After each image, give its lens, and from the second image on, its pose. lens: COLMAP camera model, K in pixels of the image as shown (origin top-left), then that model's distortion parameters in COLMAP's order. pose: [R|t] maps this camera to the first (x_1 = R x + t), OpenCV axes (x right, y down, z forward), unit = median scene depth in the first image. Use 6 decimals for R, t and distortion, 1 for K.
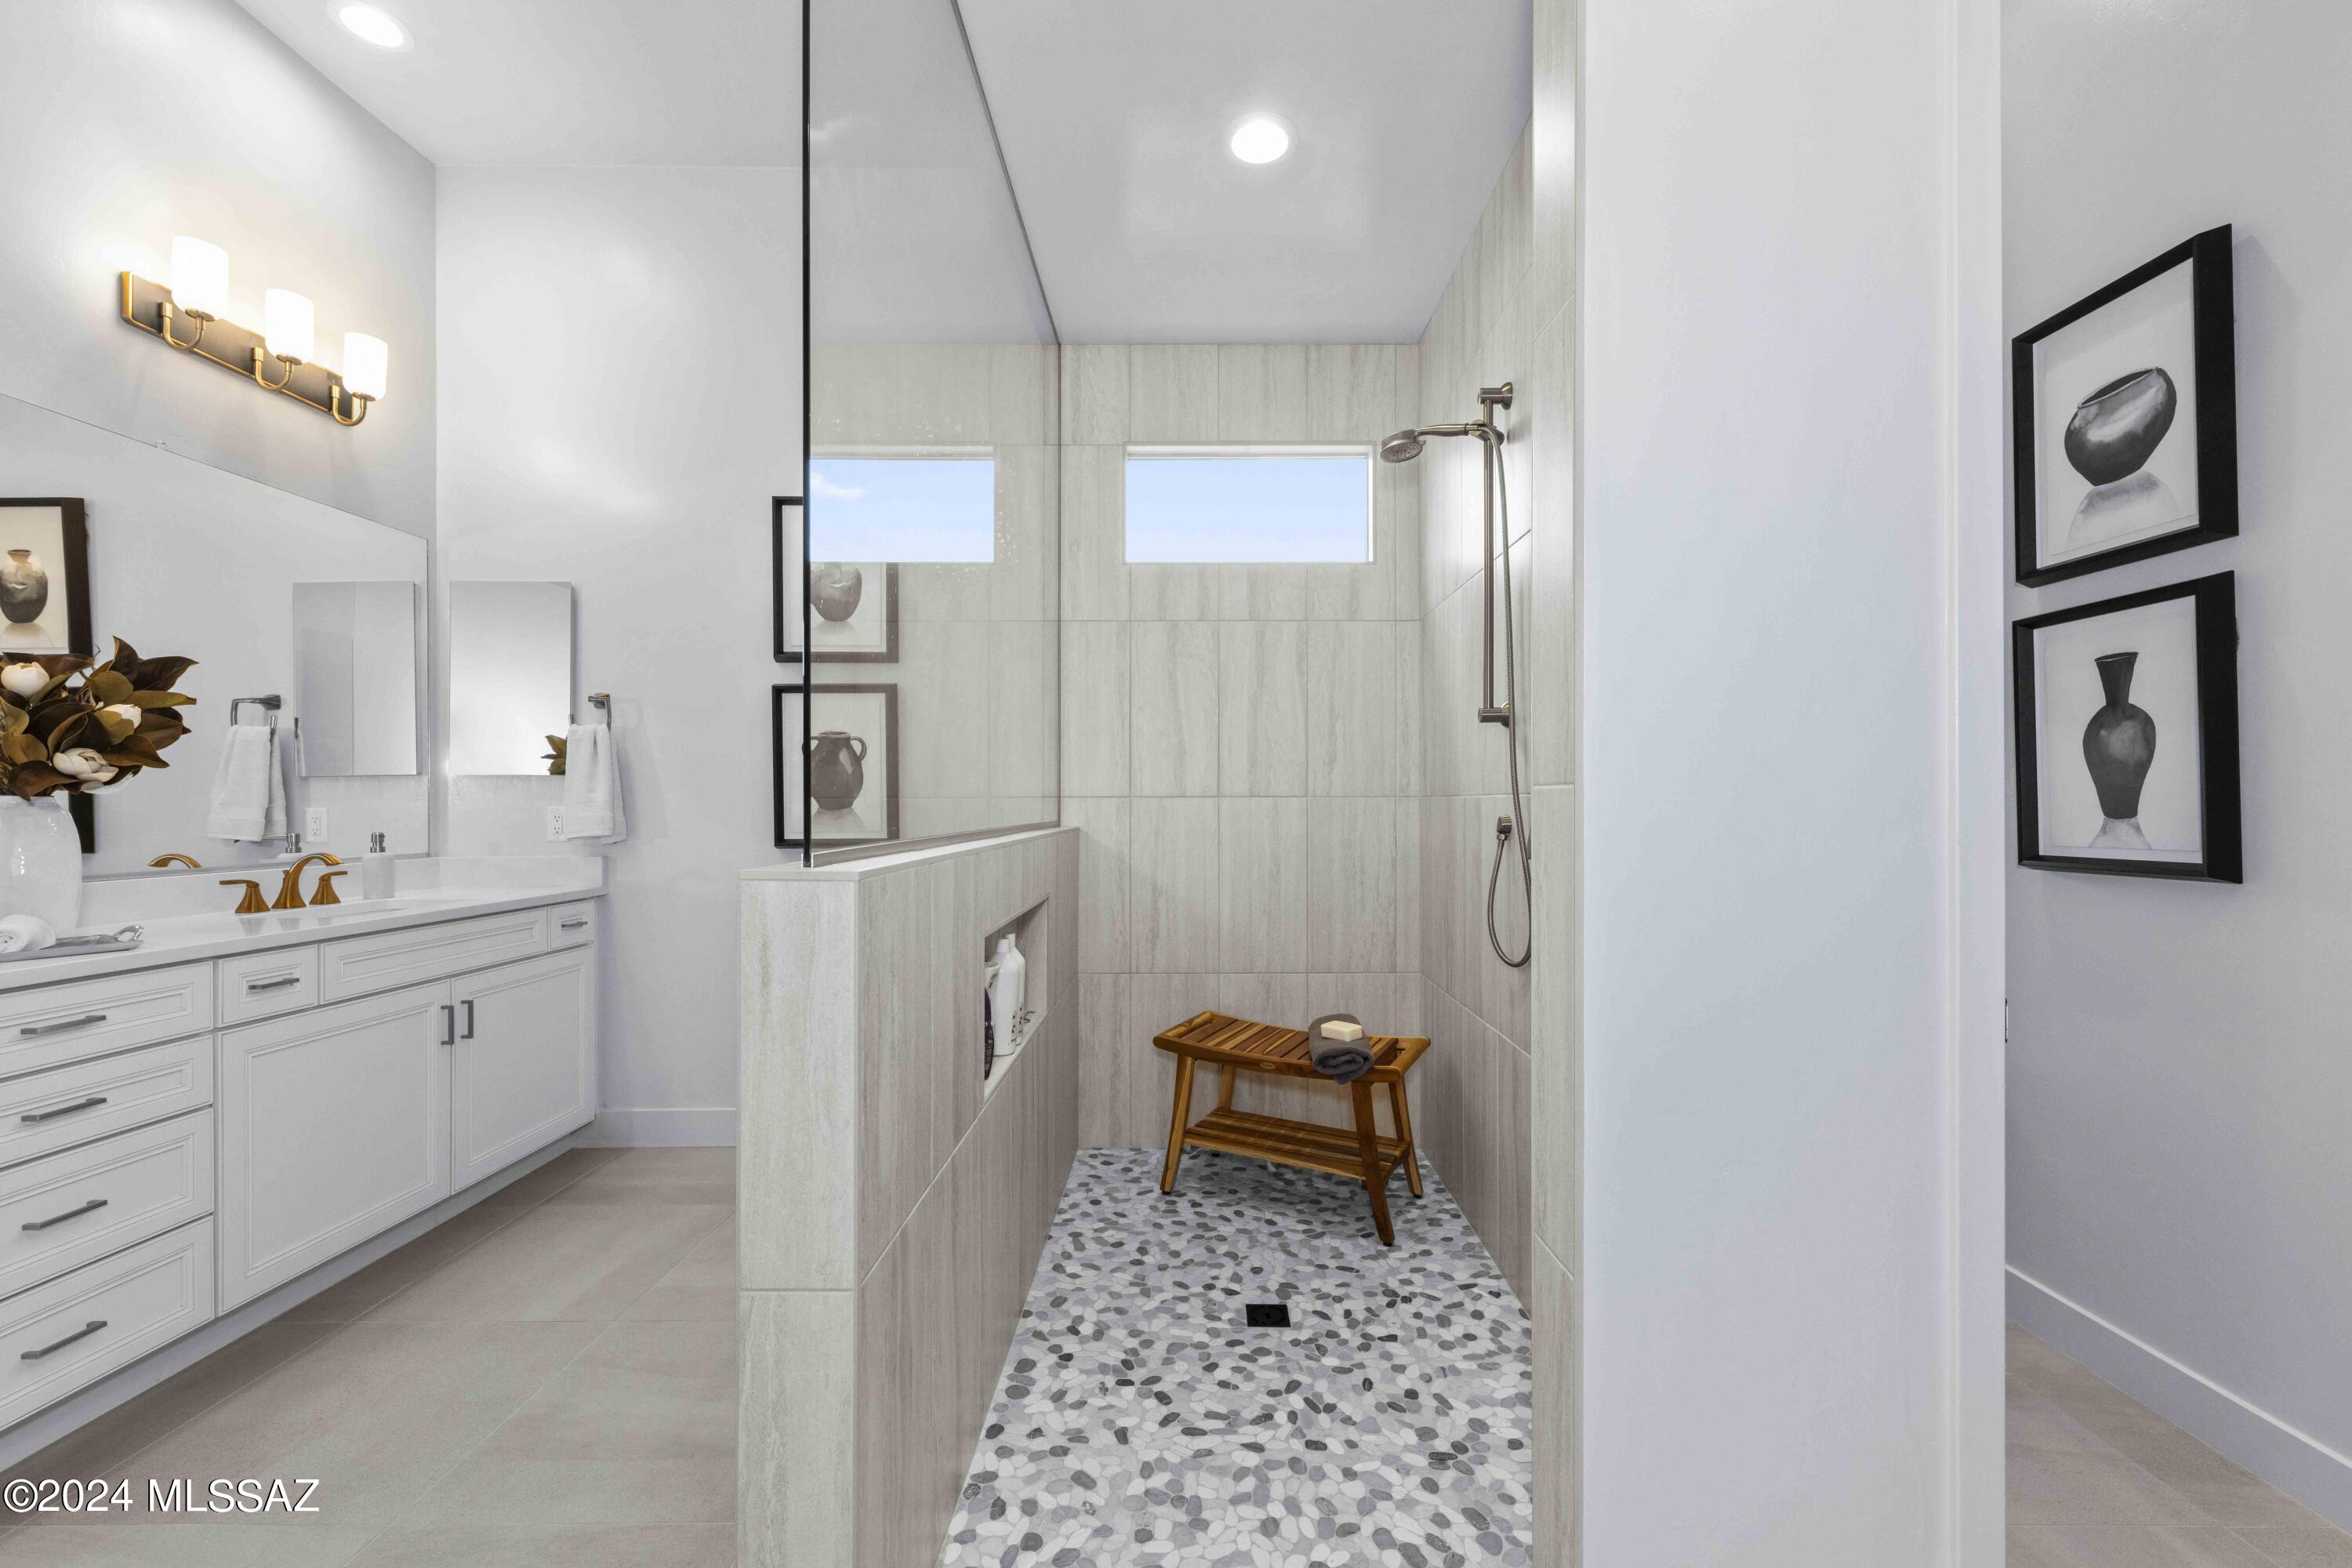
lens RADIAL K [[940.2, 0, 1165.1], [0, 940.2, 805.5], [0, 0, 1]] dist [0.006335, -0.003372]
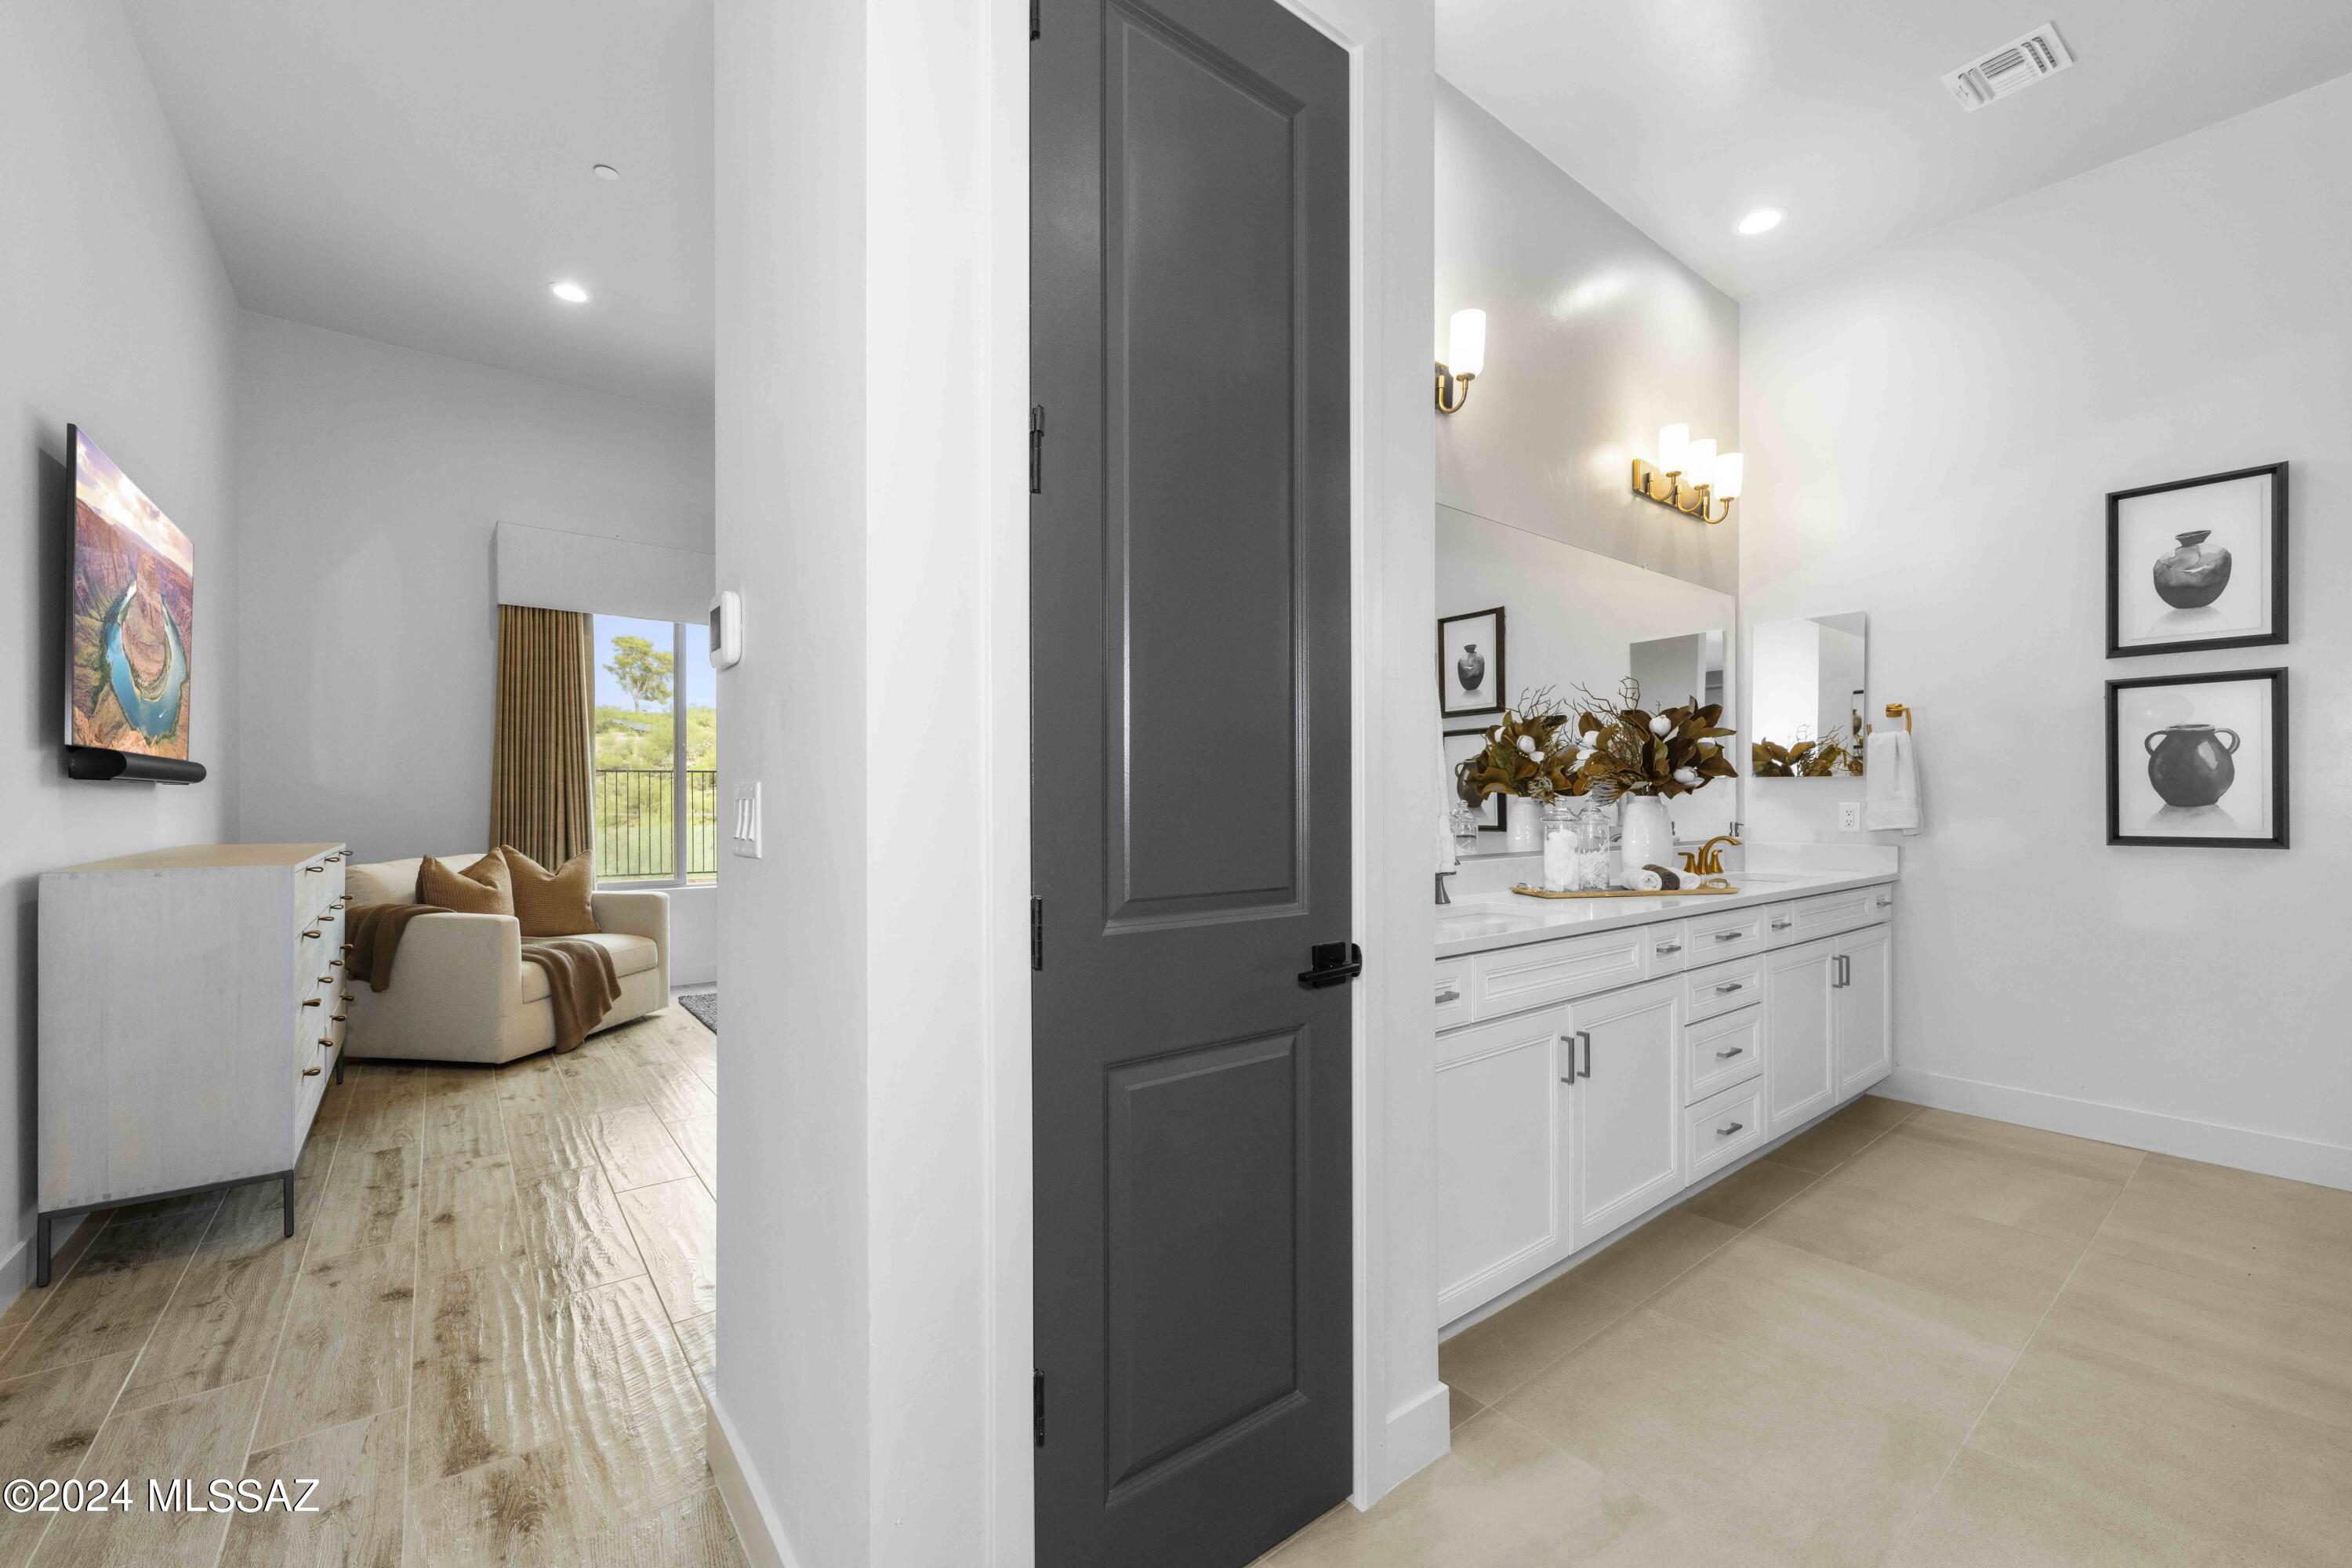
lens RADIAL K [[940.2, 0, 1167.1], [0, 940.2, 799.9], [0, 0, 1]] dist [0.006335, -0.003372]
pose [[0.631699, 0.001301, -0.775213, -0.273365], [-0.001275, 0.999999, 0.000639, -0.001410], [0.775213, 0.000585, 0.631700, -0.416777]]
